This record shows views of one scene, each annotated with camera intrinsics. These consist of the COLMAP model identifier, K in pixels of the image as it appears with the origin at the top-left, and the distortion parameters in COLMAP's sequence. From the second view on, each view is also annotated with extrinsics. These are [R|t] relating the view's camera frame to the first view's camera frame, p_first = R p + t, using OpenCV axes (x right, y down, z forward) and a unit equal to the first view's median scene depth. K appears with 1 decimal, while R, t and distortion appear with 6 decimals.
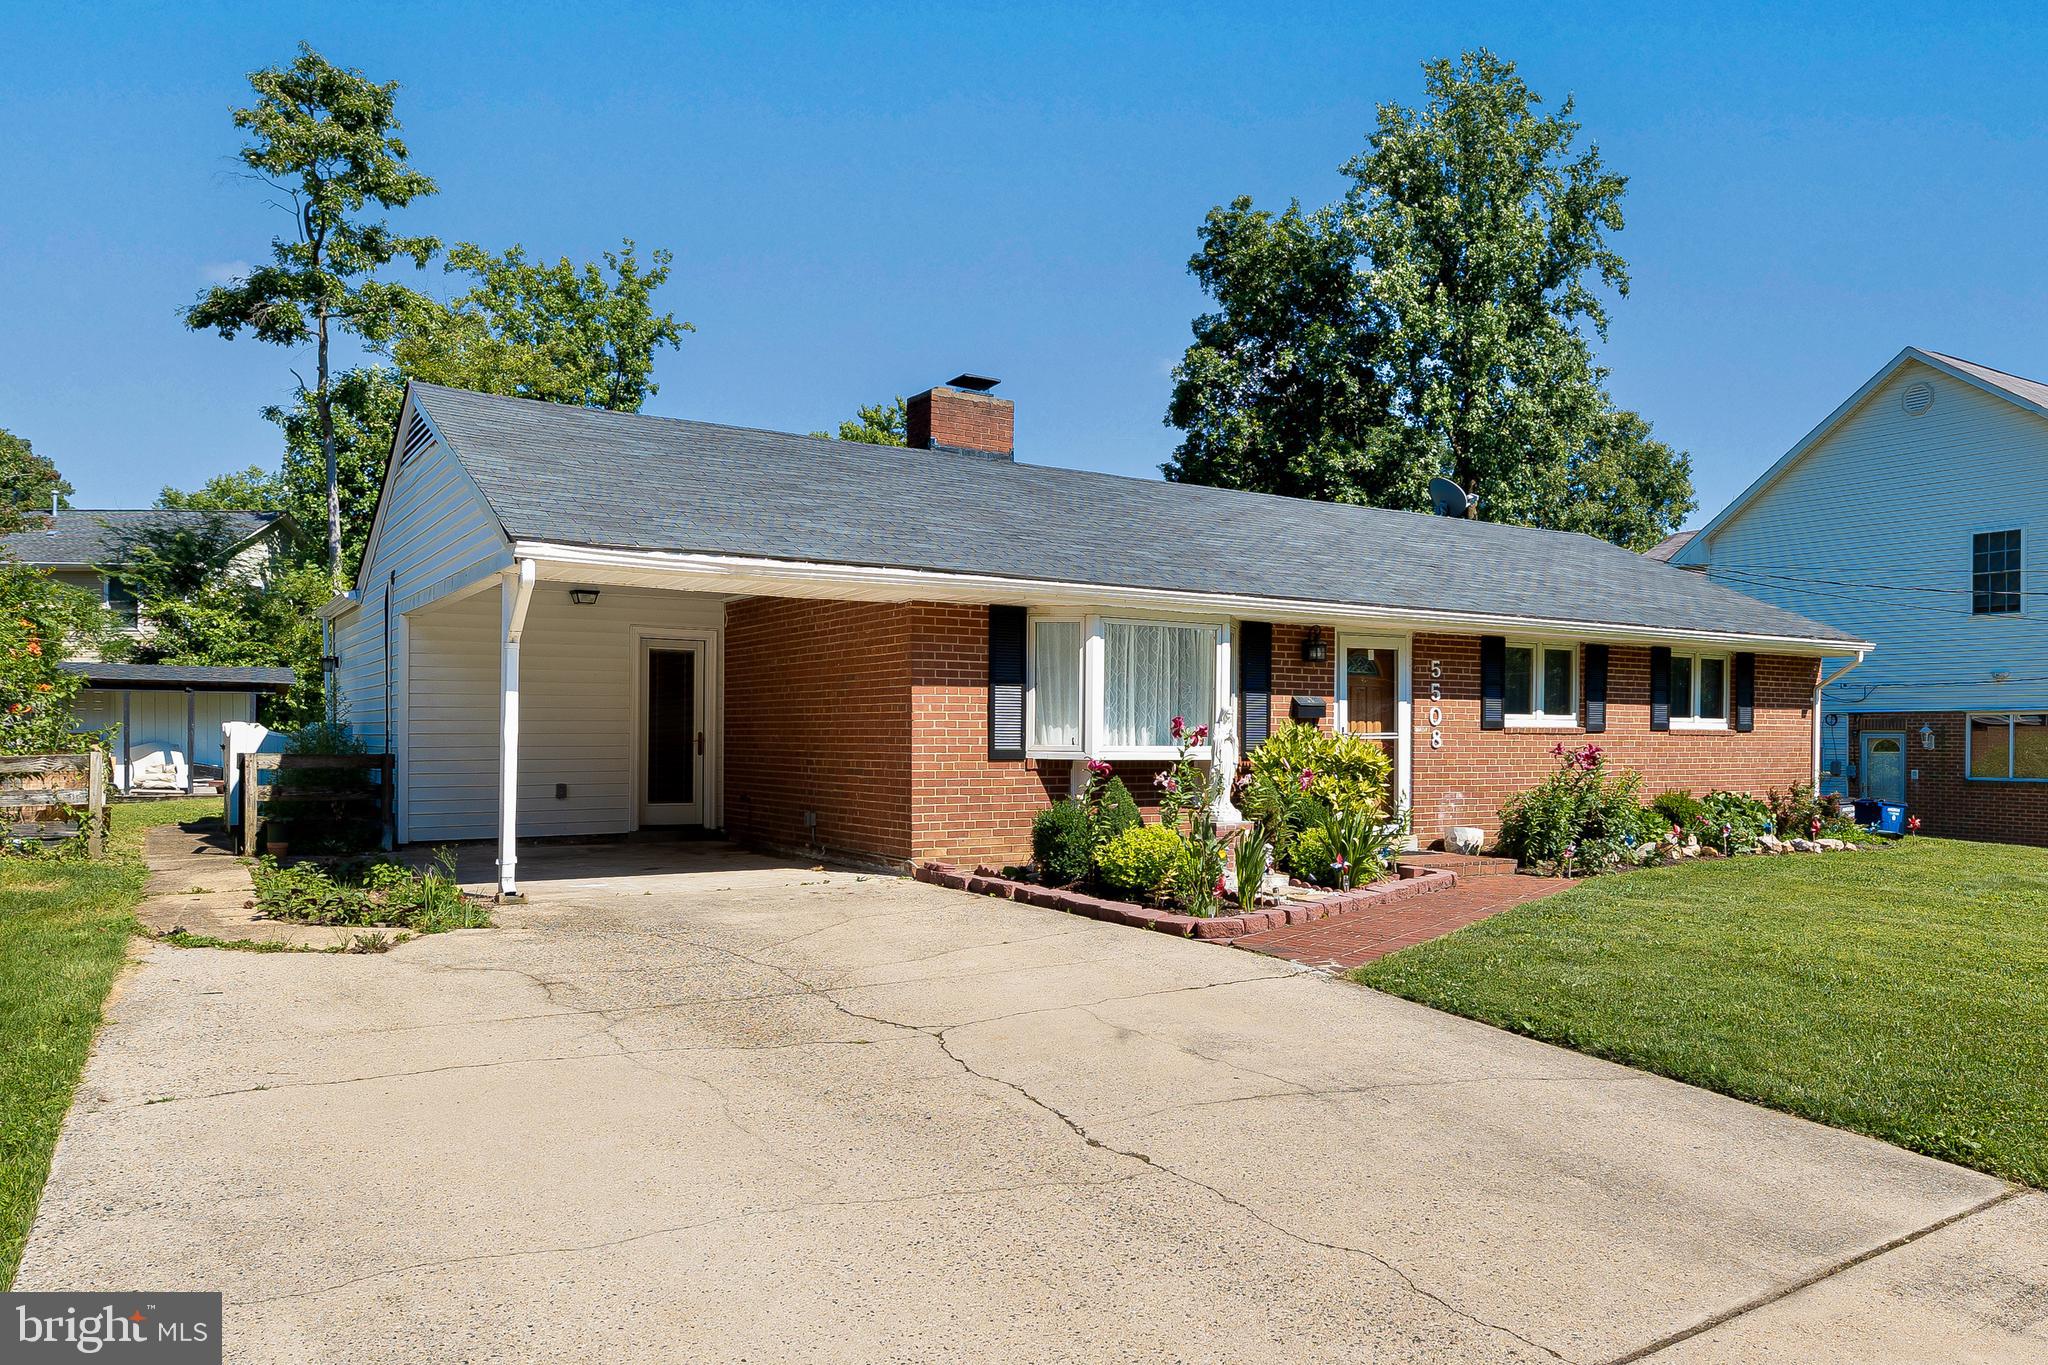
lens RADIAL K [[850.8, 0, 1030.2], [0, 850.8, 686.8], [0, 0, 1]] dist [0.000079, 0.000068]
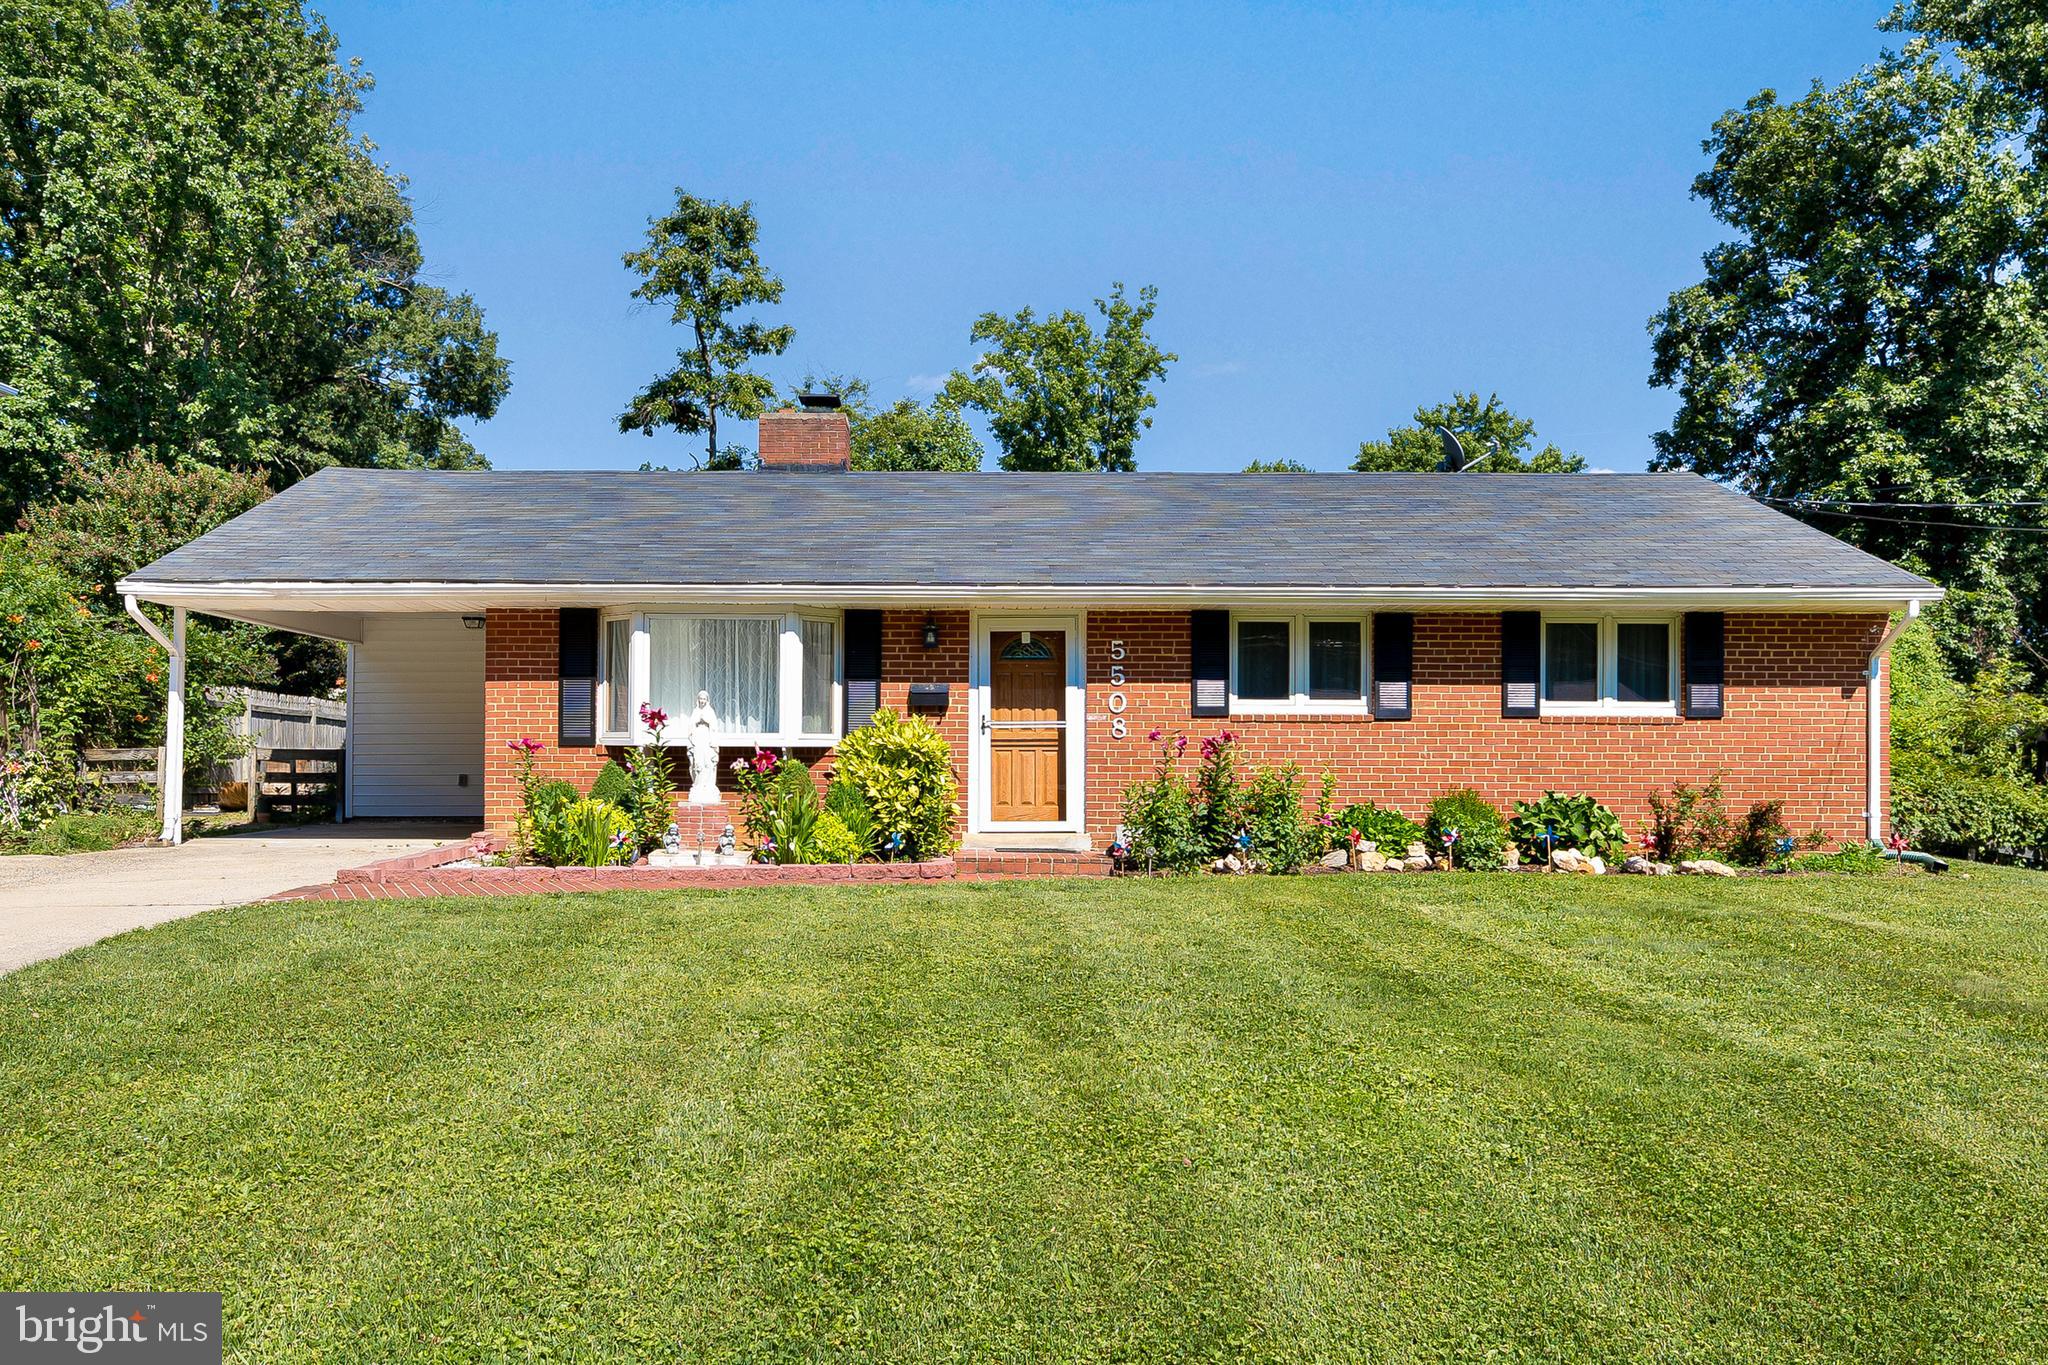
lens RADIAL K [[899.3, 0, 1140.1], [0, 899.3, 687.7], [0, 0, 1]] dist [-0.000304, 0.000123]
pose [[0.935891, -0.030190, -0.350994, 0.818797], [0.023126, 0.999437, -0.024302, 0.042023], [0.351530, 0.014627, 0.936062, 0.117157]]
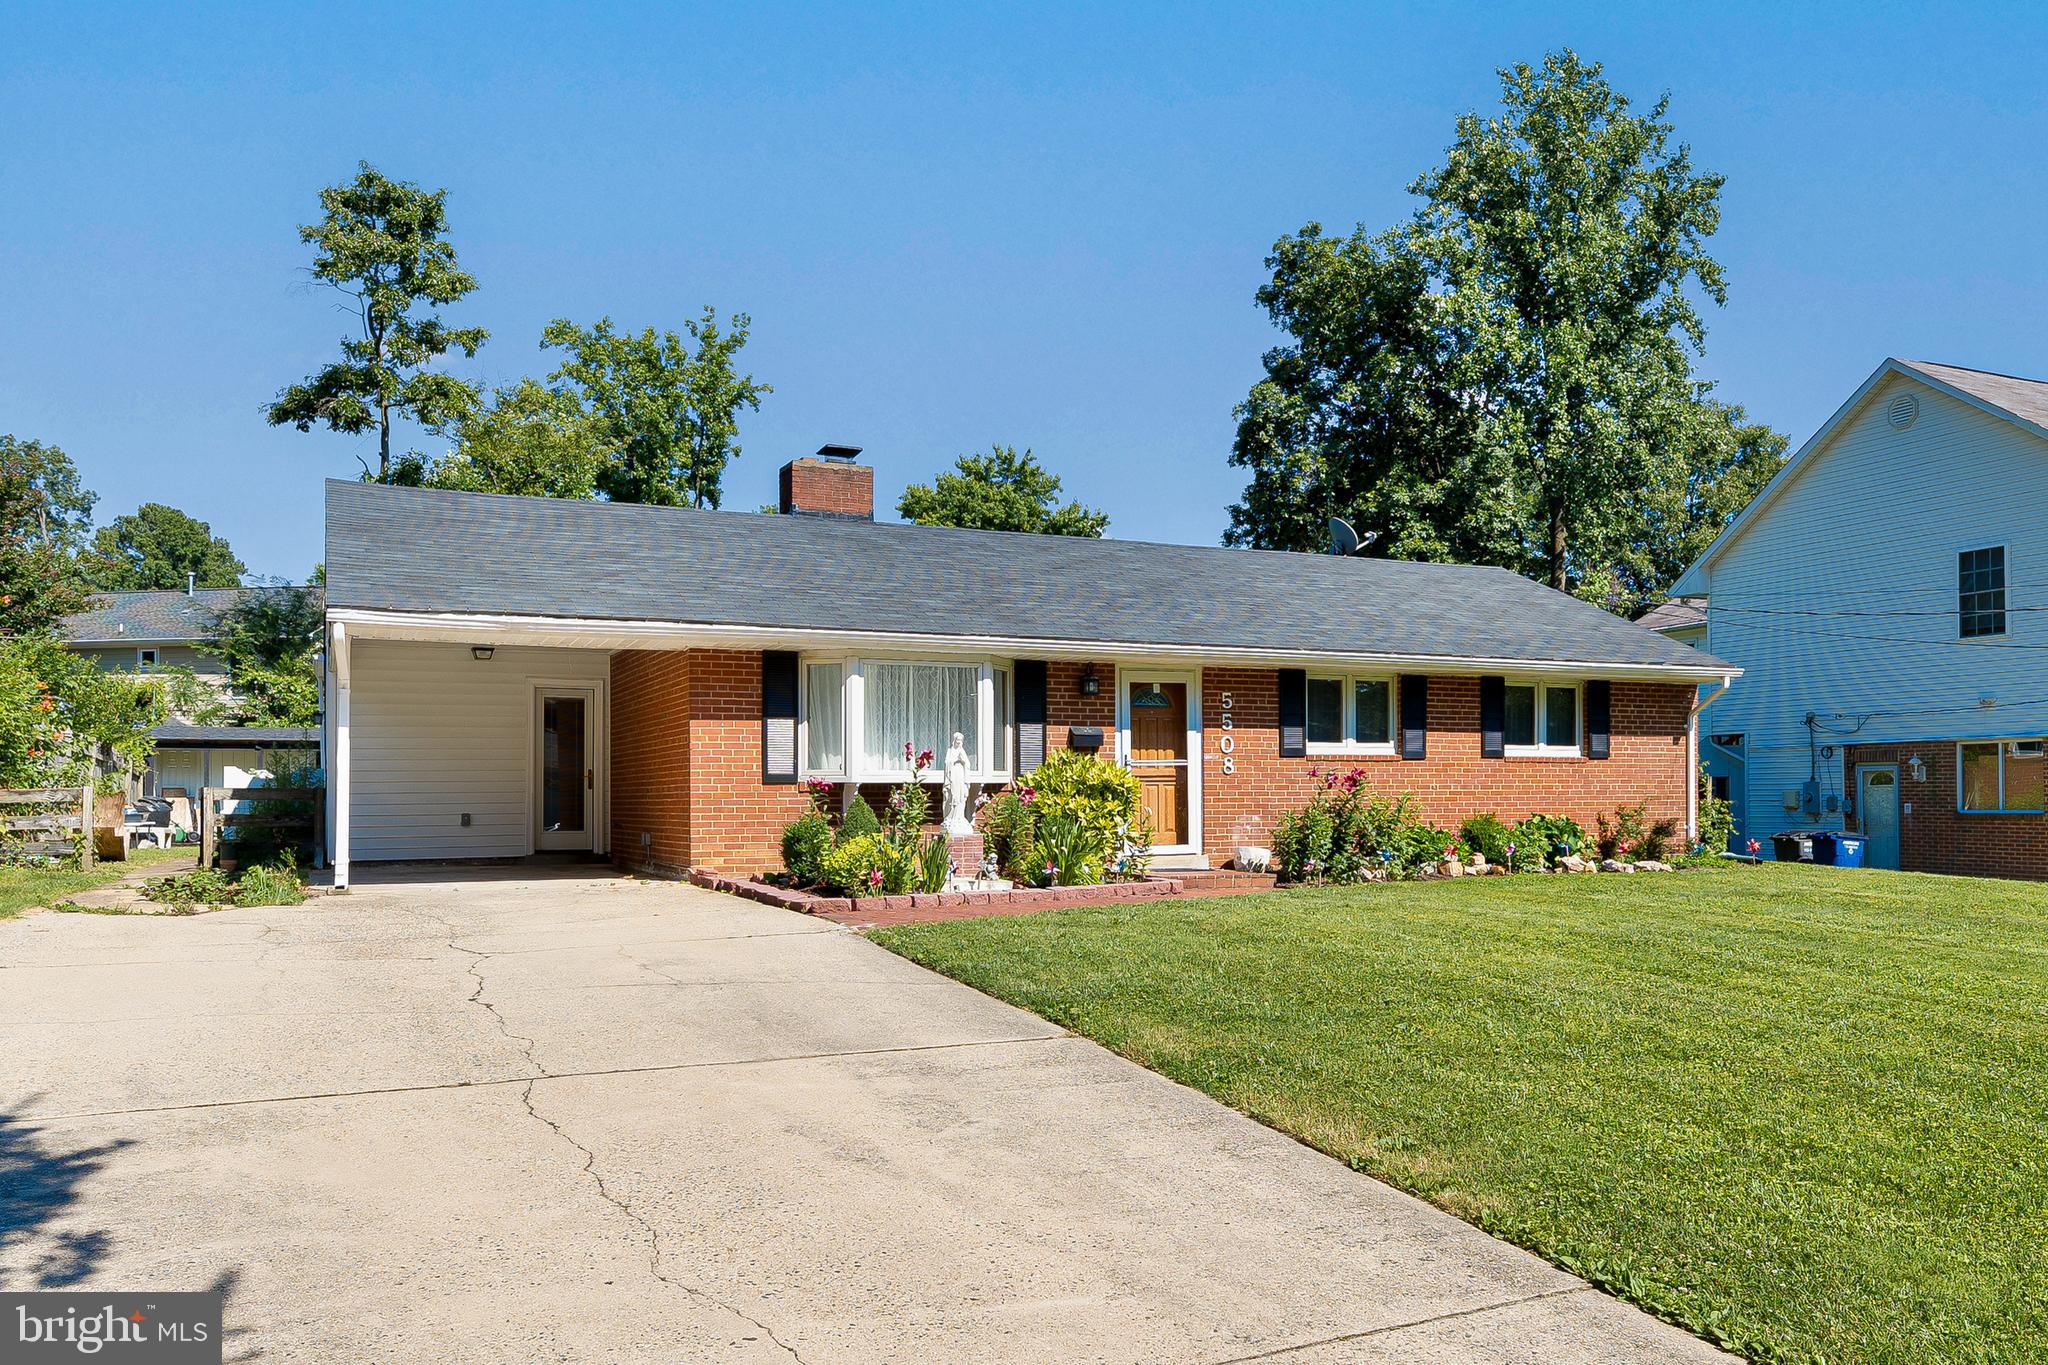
lens RADIAL K [[866.8, 0, 1007.7], [0, 866.8, 725.0], [0, 0, 1]] dist [-0.000300, -0.000158]
pose [[0.995264, -0.017166, -0.095680, 0.300597], [0.015655, 0.999741, -0.016515, 0.023450], [0.095939, 0.014939, 0.995275, -0.113337]]
